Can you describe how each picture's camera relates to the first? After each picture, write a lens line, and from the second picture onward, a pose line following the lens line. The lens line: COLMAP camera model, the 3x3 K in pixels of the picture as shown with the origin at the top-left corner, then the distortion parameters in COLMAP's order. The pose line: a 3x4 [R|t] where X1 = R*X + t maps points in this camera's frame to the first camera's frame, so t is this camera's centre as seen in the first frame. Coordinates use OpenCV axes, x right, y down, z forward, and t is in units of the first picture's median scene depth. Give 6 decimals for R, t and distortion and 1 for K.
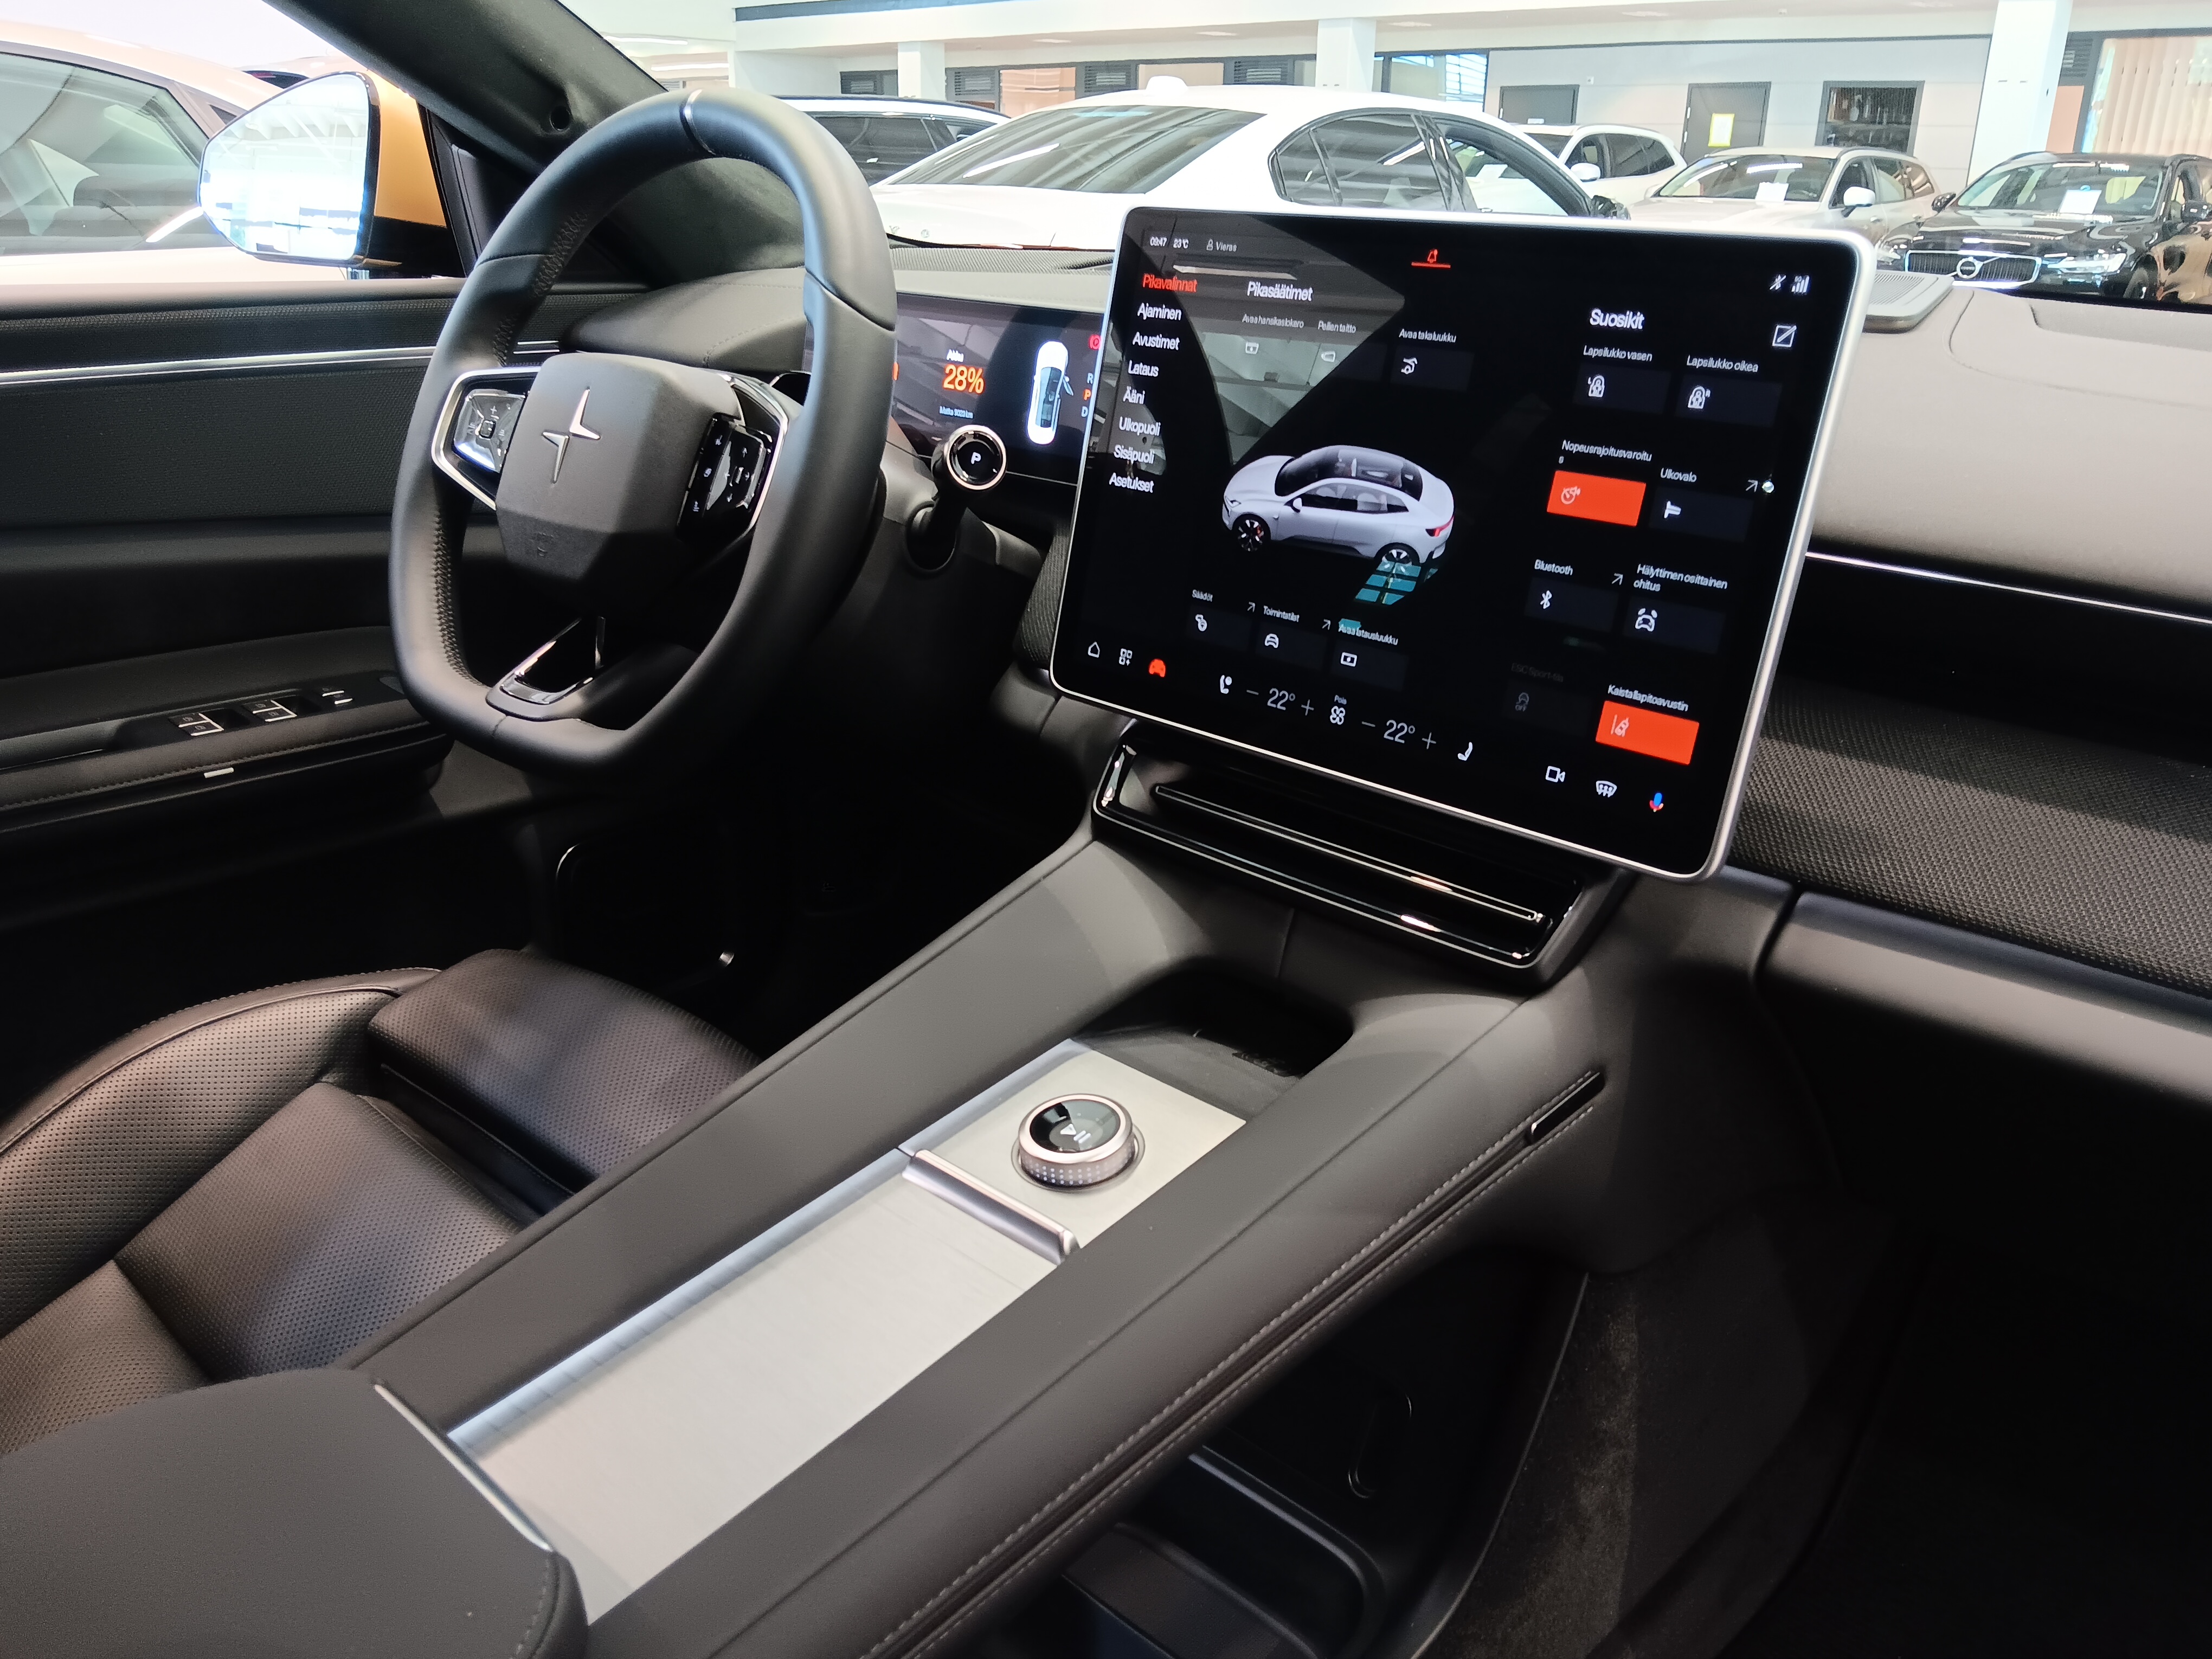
lens RADIAL K [[1719.6, 0, 1106.8], [0, 1719.6, 836.8], [0, 0, 1]] dist [0.127443, -0.324286]
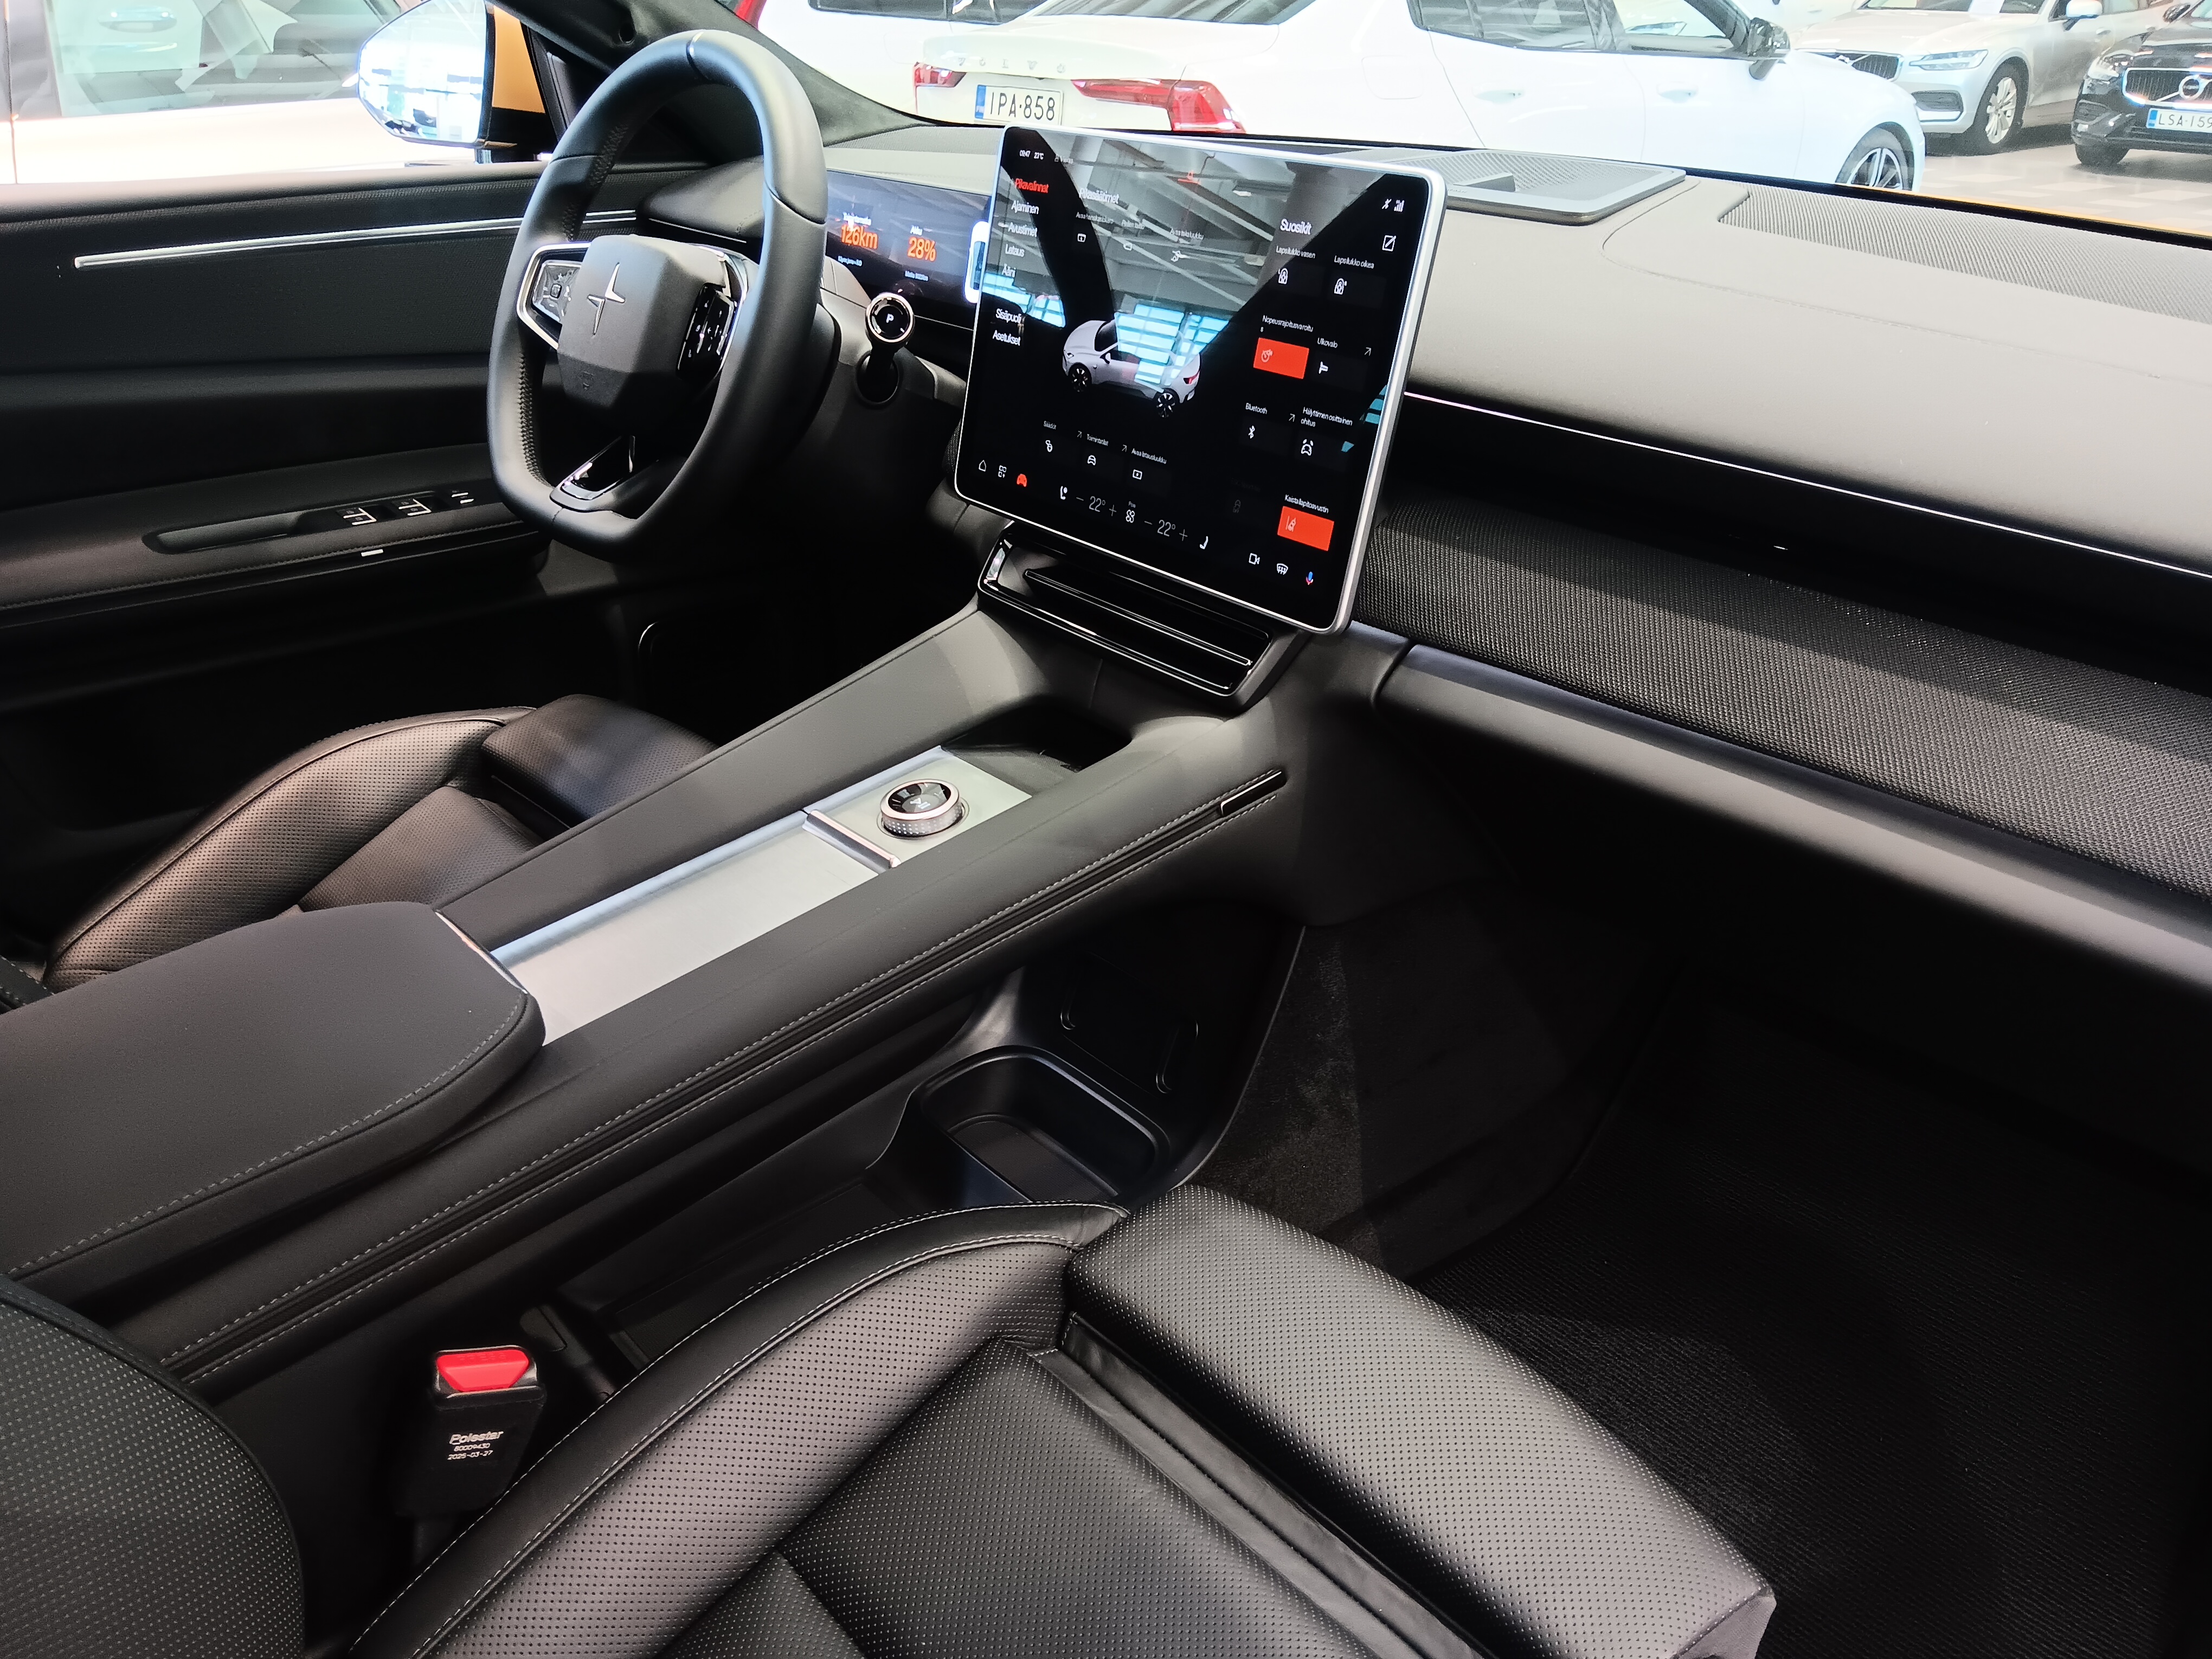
lens RADIAL K [[1697.4, 0, 1116.7], [0, 1697.4, 843.4], [0, 0, 1]] dist [0.127562, -0.349523]
pose [[0.995265, 0.035692, -0.090411, 0.250916], [-0.026567, 0.994614, 0.100190, 0.052200], [0.093500, -0.097313, 0.990852, -0.366524]]
